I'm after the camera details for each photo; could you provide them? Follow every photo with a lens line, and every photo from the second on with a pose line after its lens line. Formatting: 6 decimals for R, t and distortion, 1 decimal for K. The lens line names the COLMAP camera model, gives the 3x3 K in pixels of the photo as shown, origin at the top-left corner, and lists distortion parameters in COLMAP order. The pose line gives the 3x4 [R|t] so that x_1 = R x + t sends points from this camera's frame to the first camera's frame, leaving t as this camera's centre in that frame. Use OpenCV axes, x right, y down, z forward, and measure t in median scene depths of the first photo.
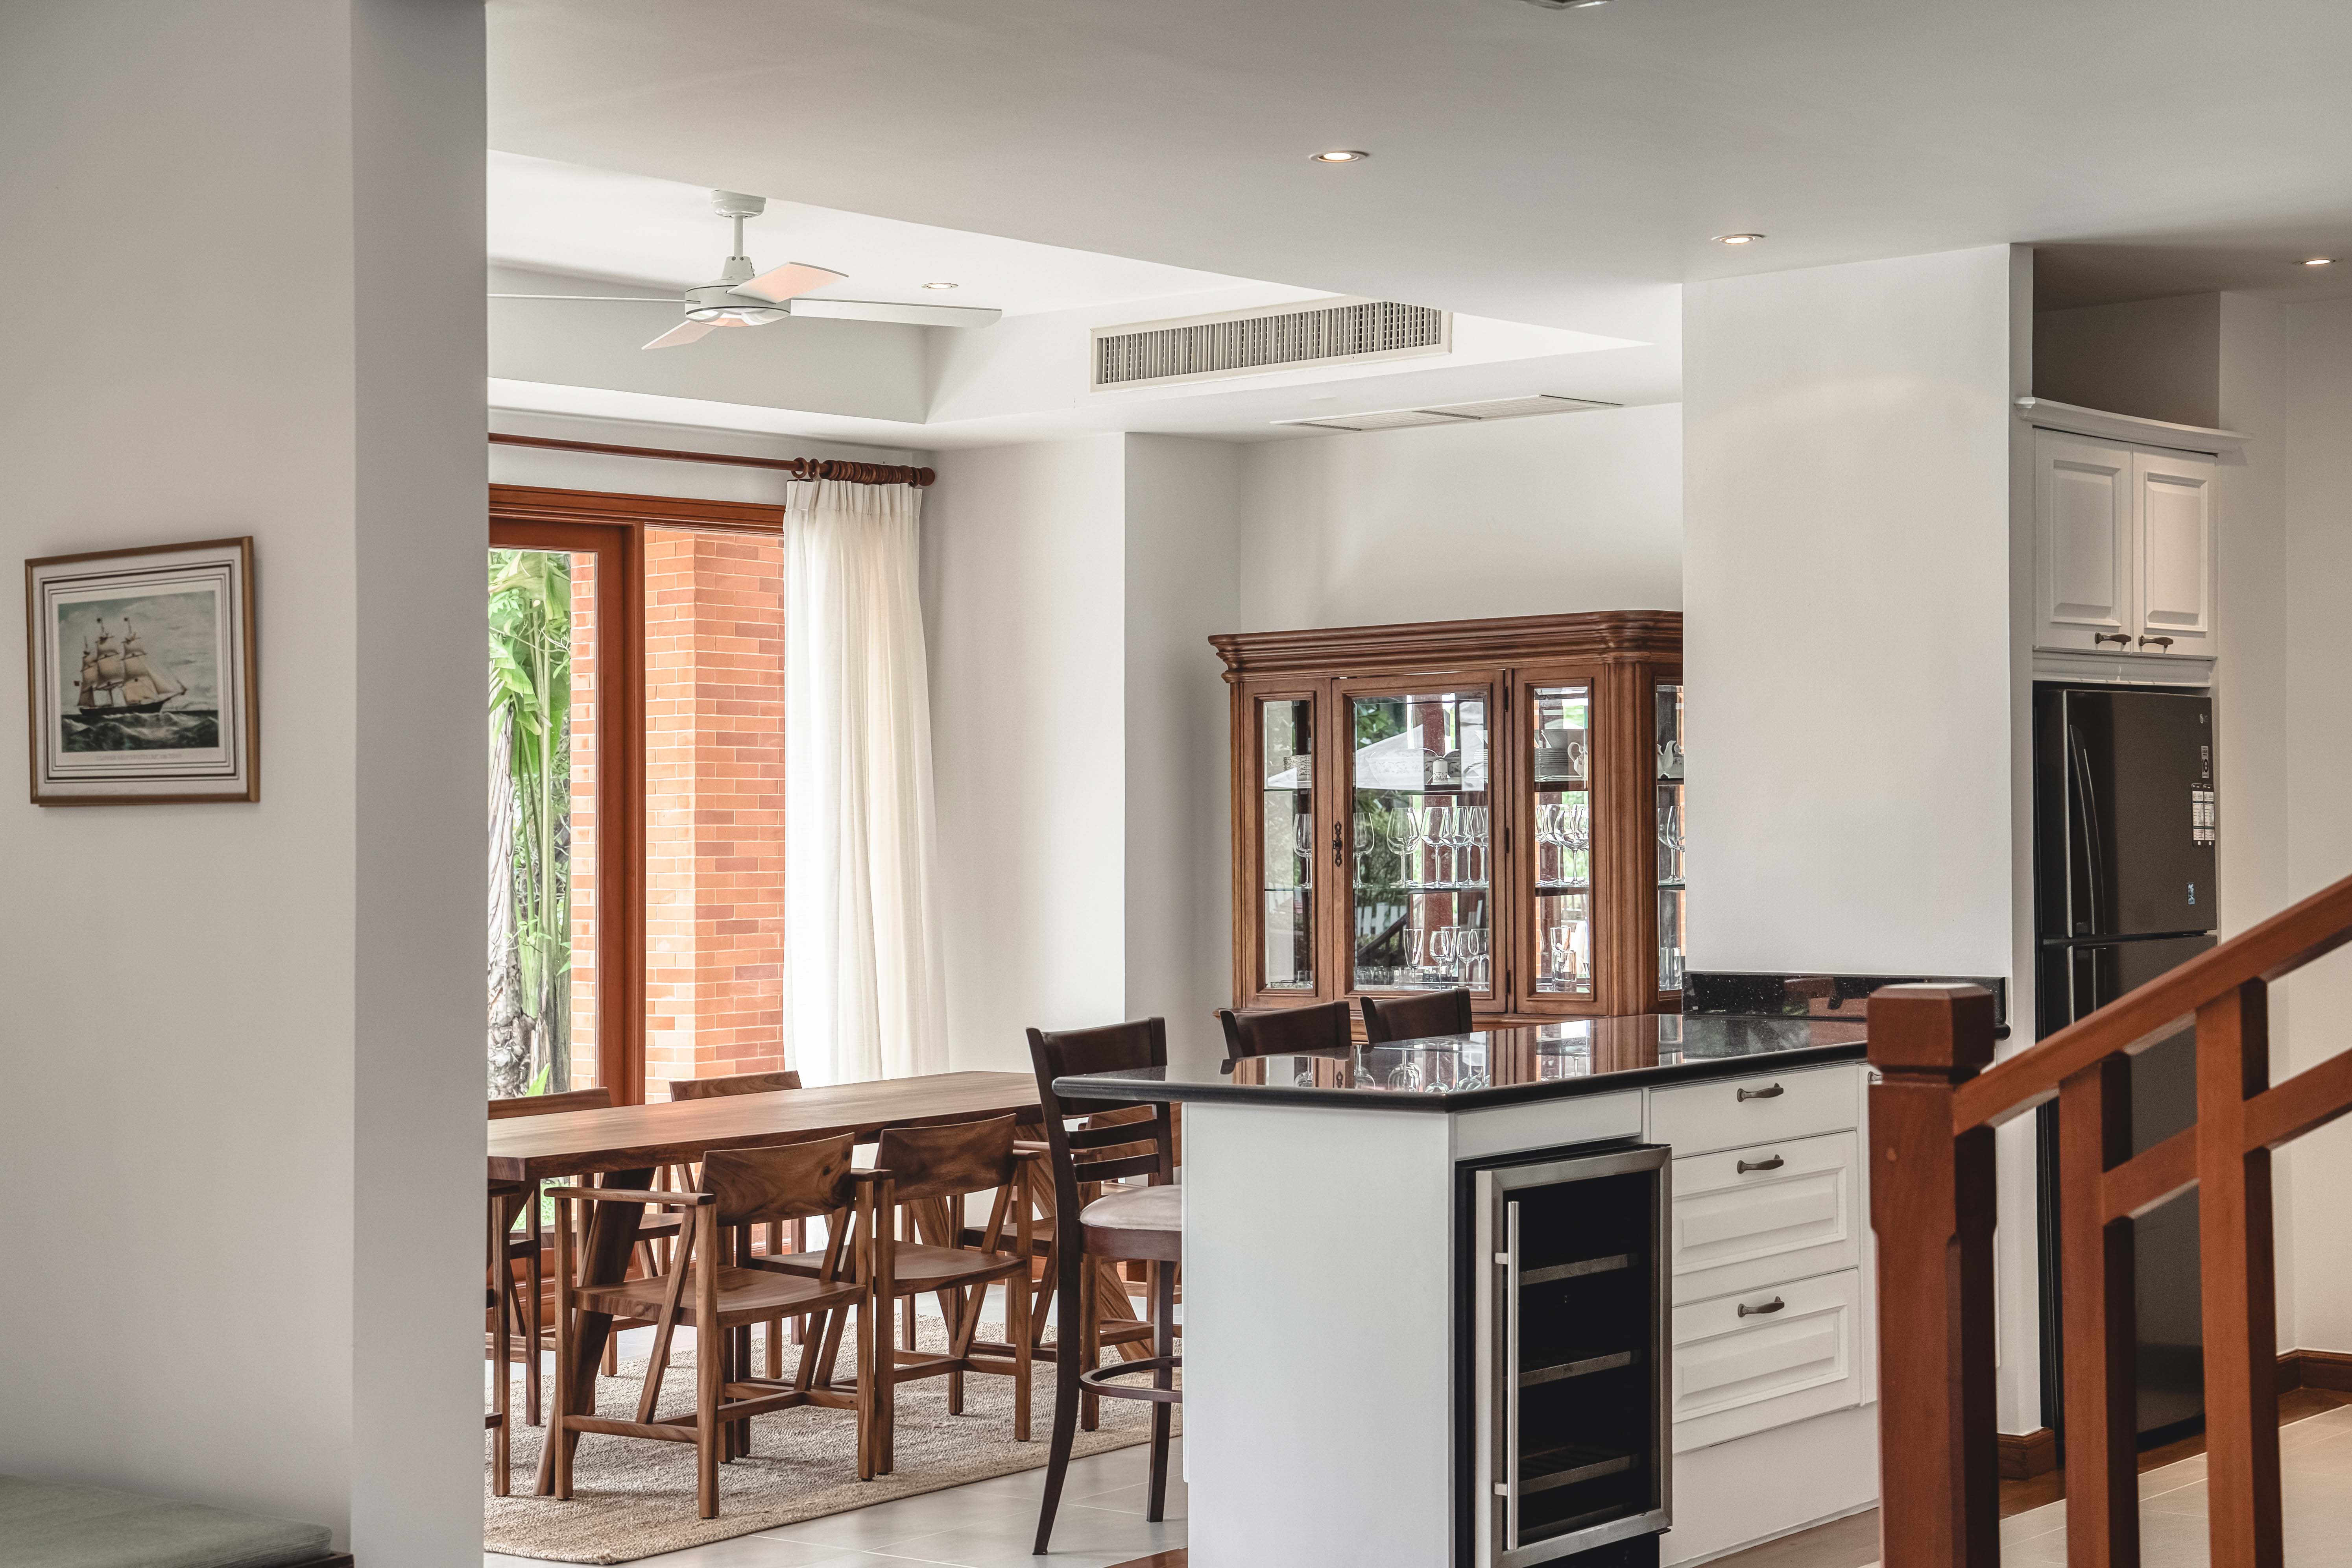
lens RADIAL K [[3942.2, 0, 1176.0], [0, 3942.2, 784.0], [0, 0, 1]] dist [0.018995, 0.022373]
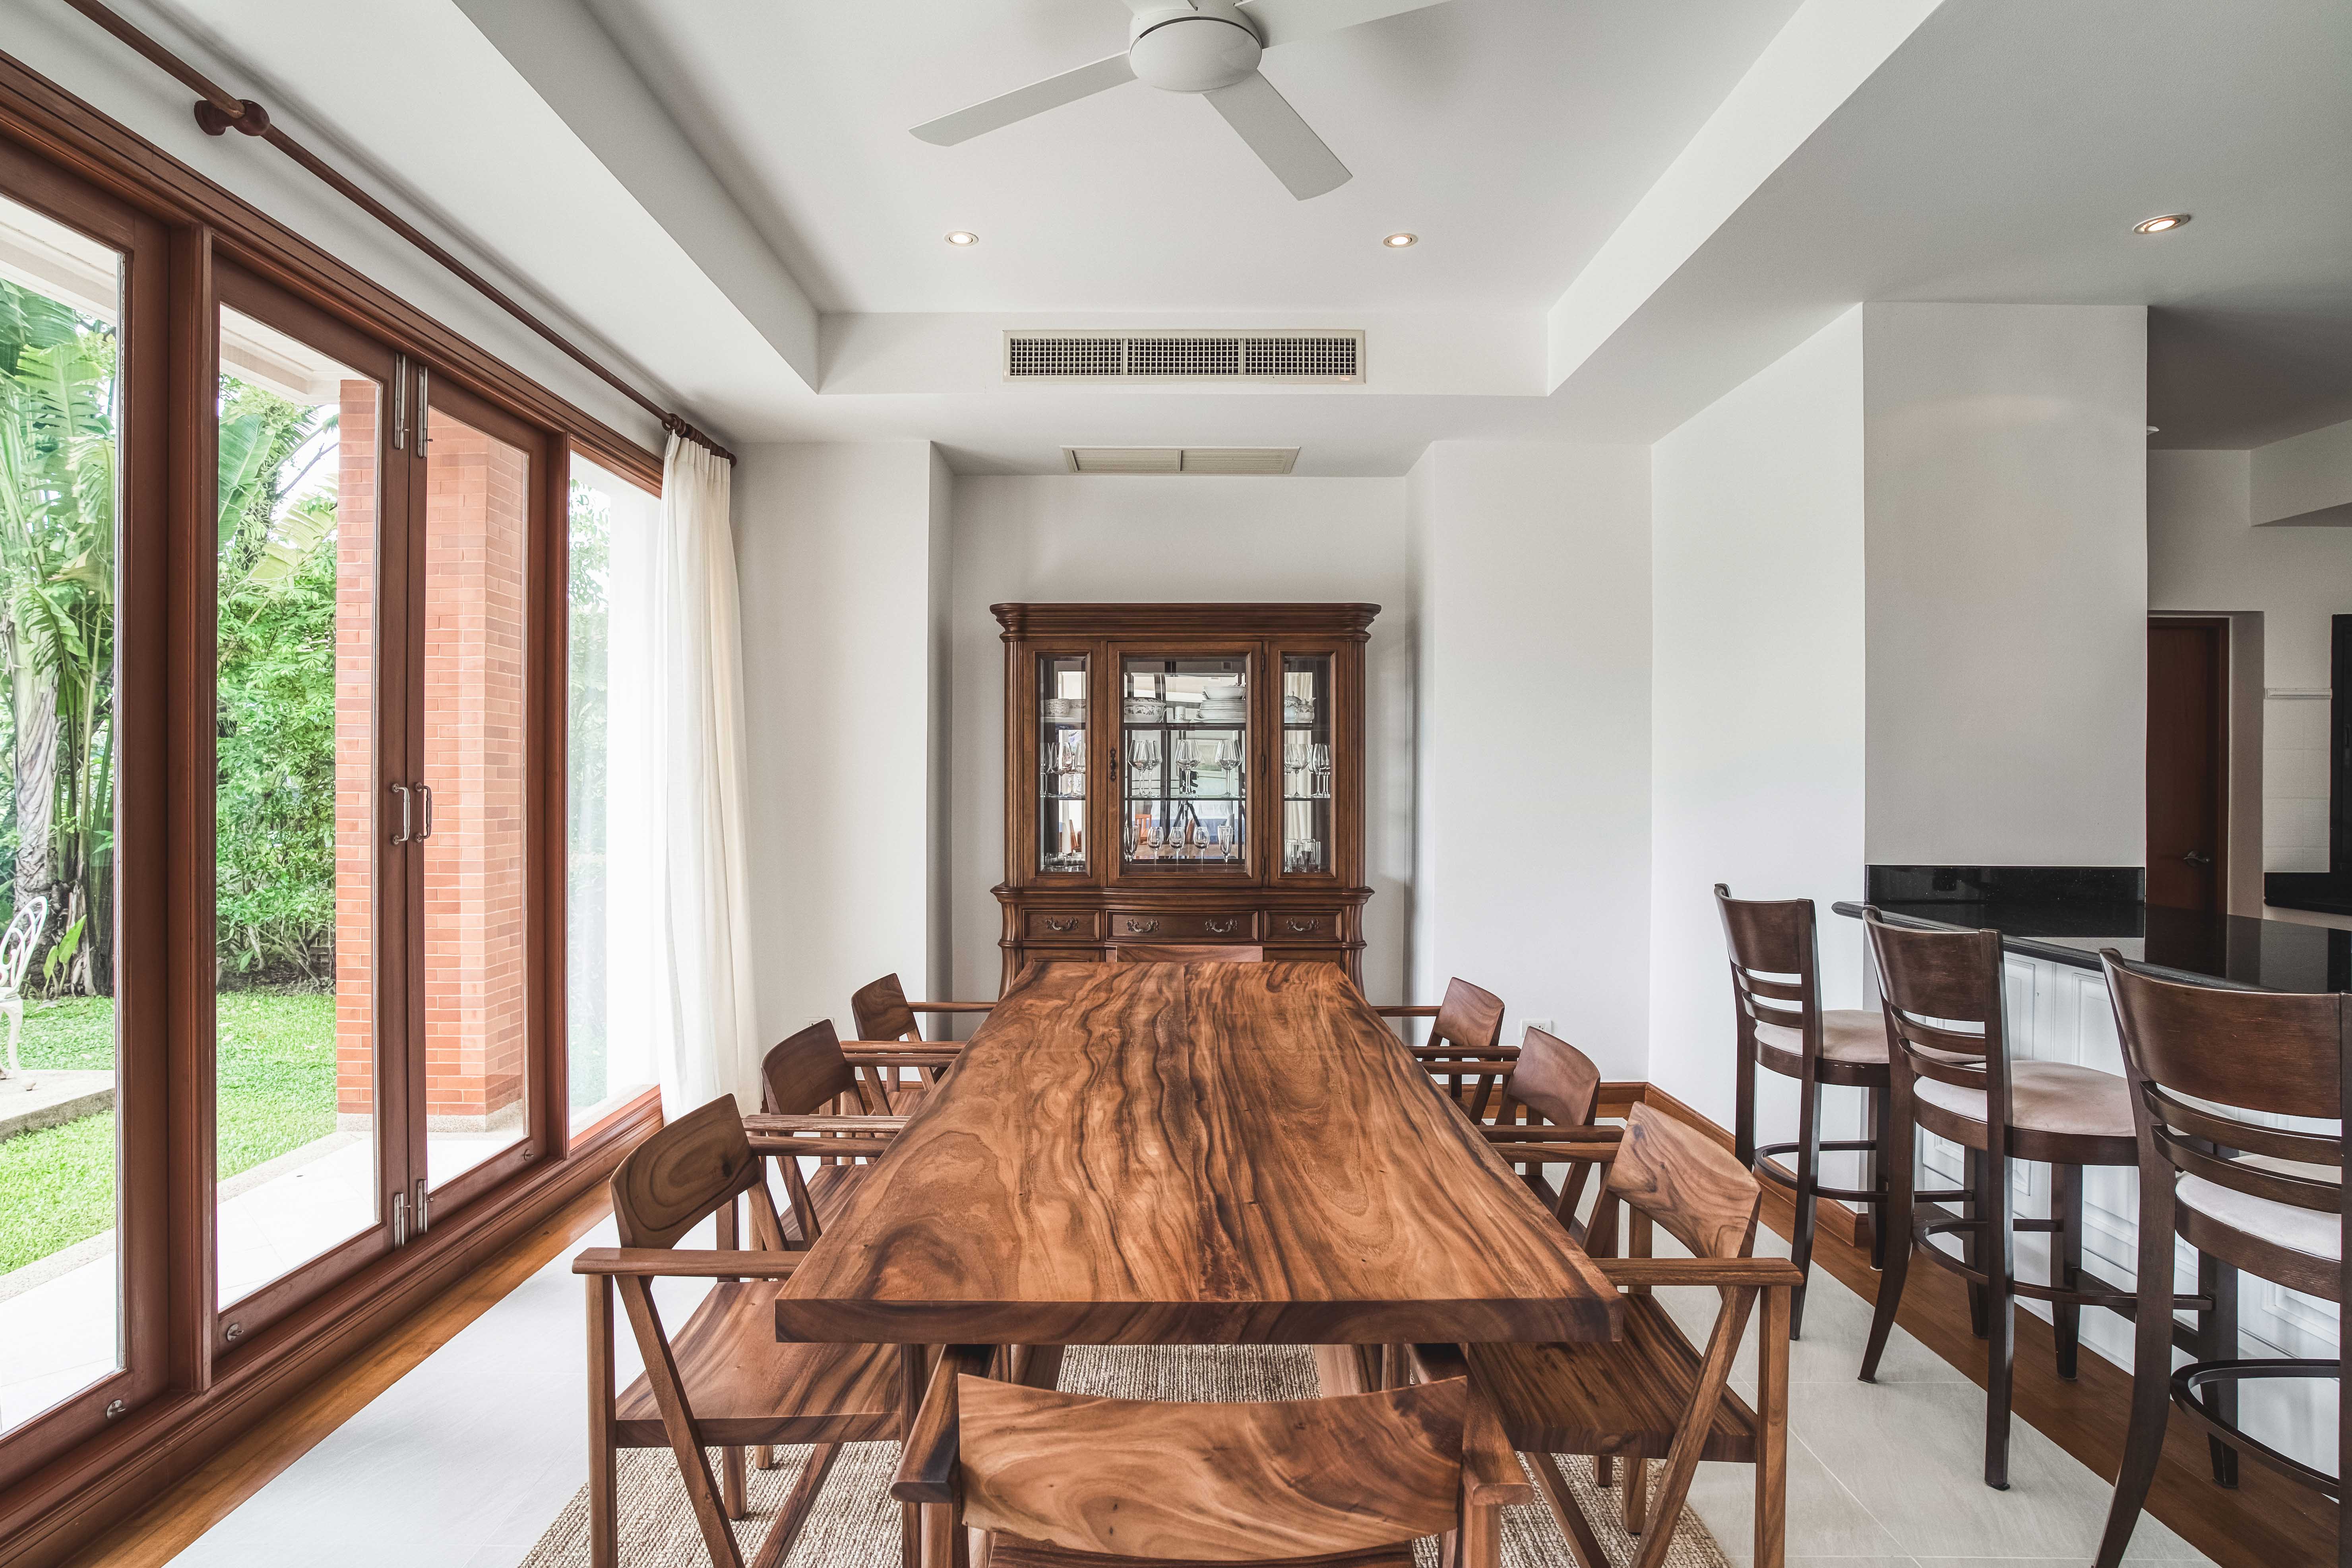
lens RADIAL K [[1371.5, 0, 1176.0], [0, 1371.5, 784.0], [0, 0, 1]] dist [-0.001638, -0.000597]
pose [[0.798384, 0.013359, 0.602001, -0.202861], [-0.024965, 0.999629, 0.010926, 0.014547], [-0.601631, -0.023752, 0.798421, 0.552969]]
